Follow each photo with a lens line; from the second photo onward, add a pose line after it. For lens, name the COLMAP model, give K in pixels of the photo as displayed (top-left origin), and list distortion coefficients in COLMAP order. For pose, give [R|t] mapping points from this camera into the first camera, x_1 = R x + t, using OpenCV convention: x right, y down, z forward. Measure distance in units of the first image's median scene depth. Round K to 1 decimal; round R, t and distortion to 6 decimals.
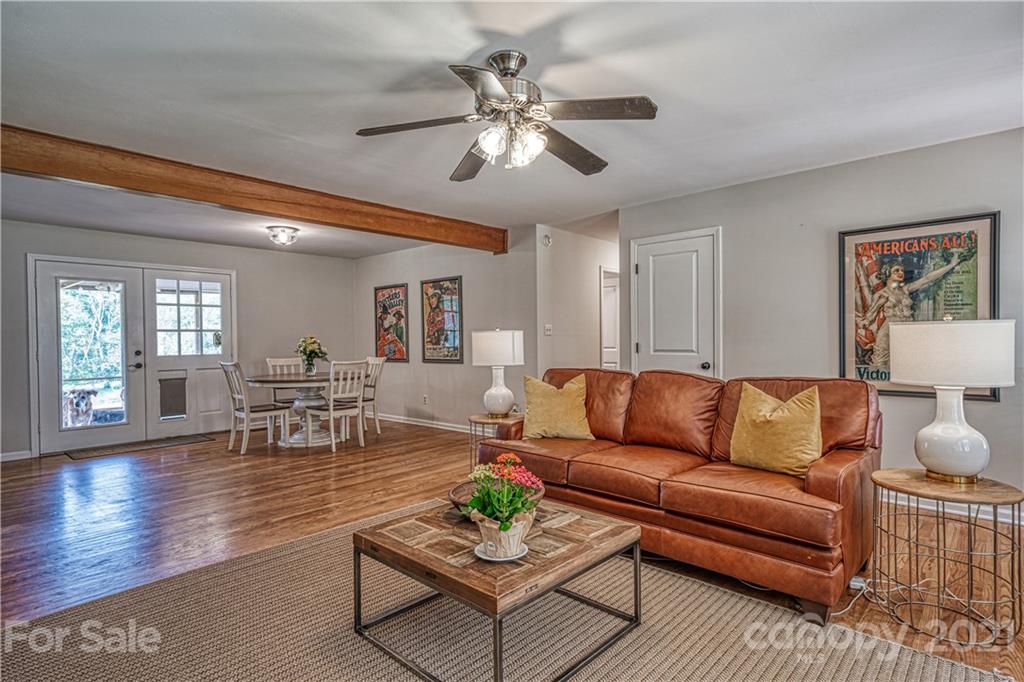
lens RADIAL K [[532.0, 0, 504.2], [0, 532.0, 346.7], [0, 0, 1]] dist [0.013783, 0.002169]
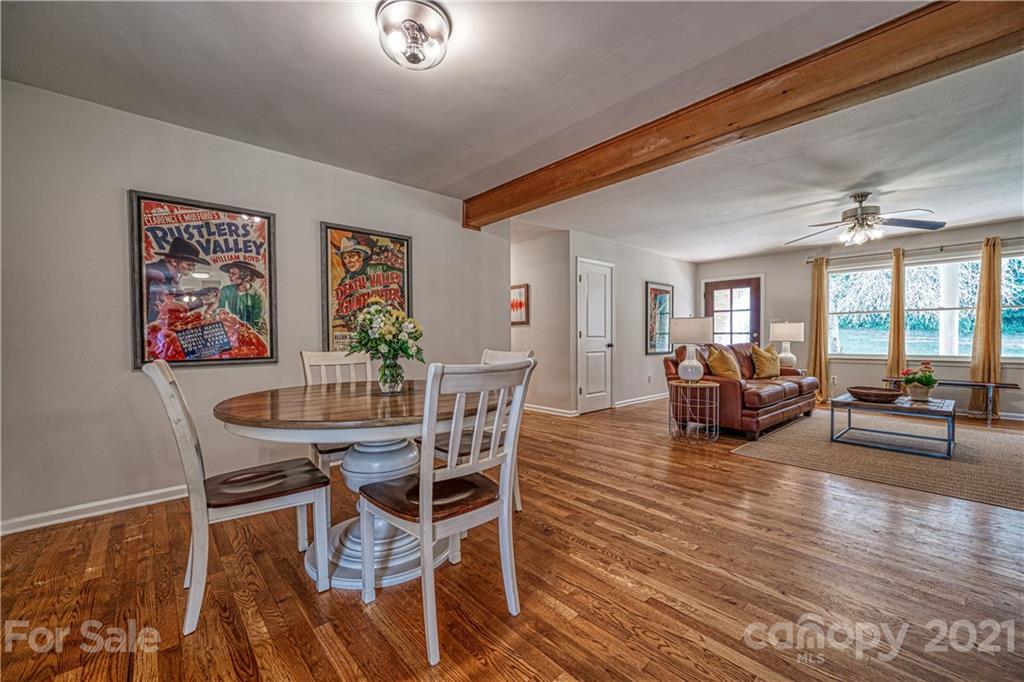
lens RADIAL K [[414.2, 0, 525.3], [0, 414.2, 345.8], [0, 0, 1]] dist [-0.007168, 0.000694]
pose [[0.081274, -0.011510, 0.996625, -0.622544], [0.016620, 0.999810, 0.010191, 0.013132], [-0.996553, 0.015736, 0.081450, 0.777978]]
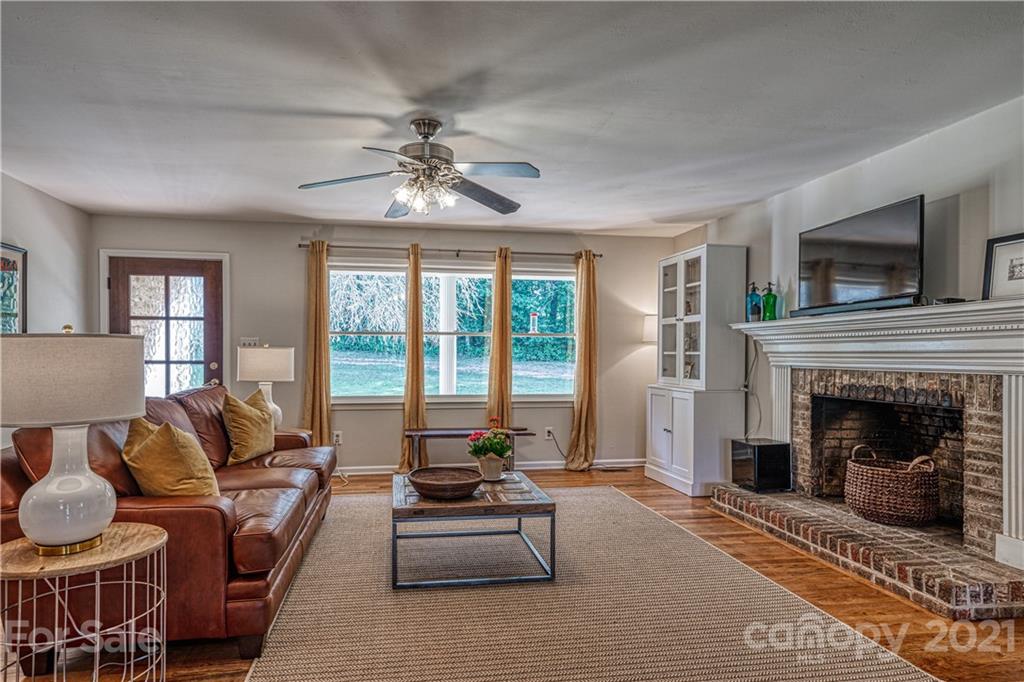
lens RADIAL K [[570.6, 0, 483.4], [0, 570.6, 360.8], [0, 0, 1]] dist [0.016157, -0.000827]
pose [[-0.790054, 0.000678, 0.613037, -0.307259], [0.011781, 0.999832, 0.014077, -0.007580], [-0.612924, 0.018344, -0.789929, 0.676423]]
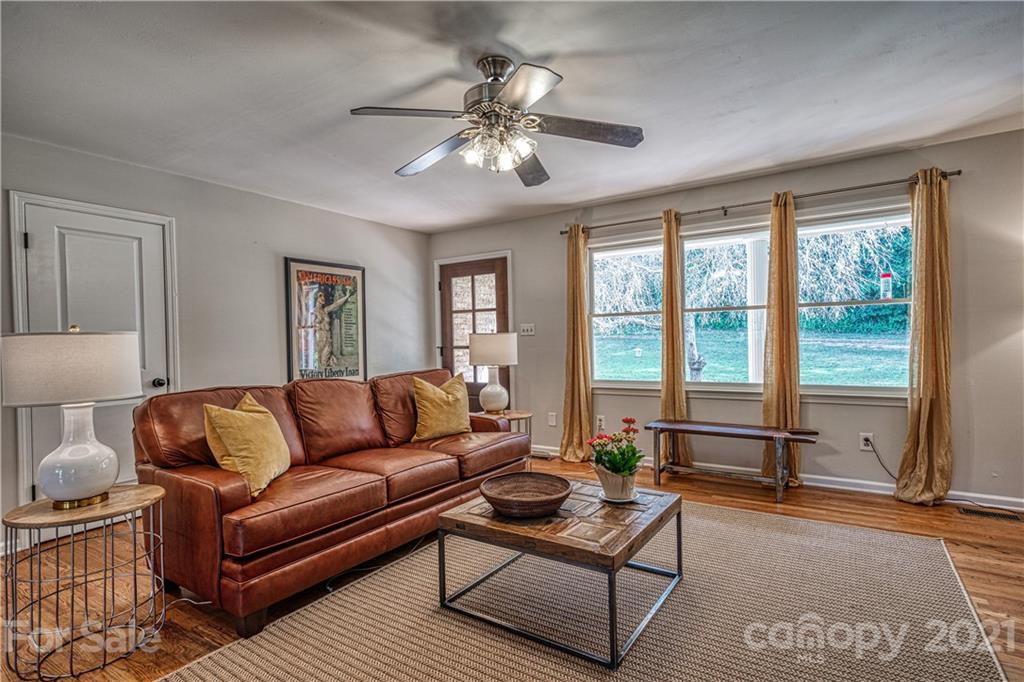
lens RADIAL K [[514.9, 0, 529.3], [0, 514.9, 342.4], [0, 0, 1]] dist [0.004643, 0.001743]
pose [[-0.177855, 0.009014, 0.984015, -0.334508], [0.036124, 0.999344, -0.002626, -0.002121], [-0.983393, 0.035080, -0.178064, 0.390693]]
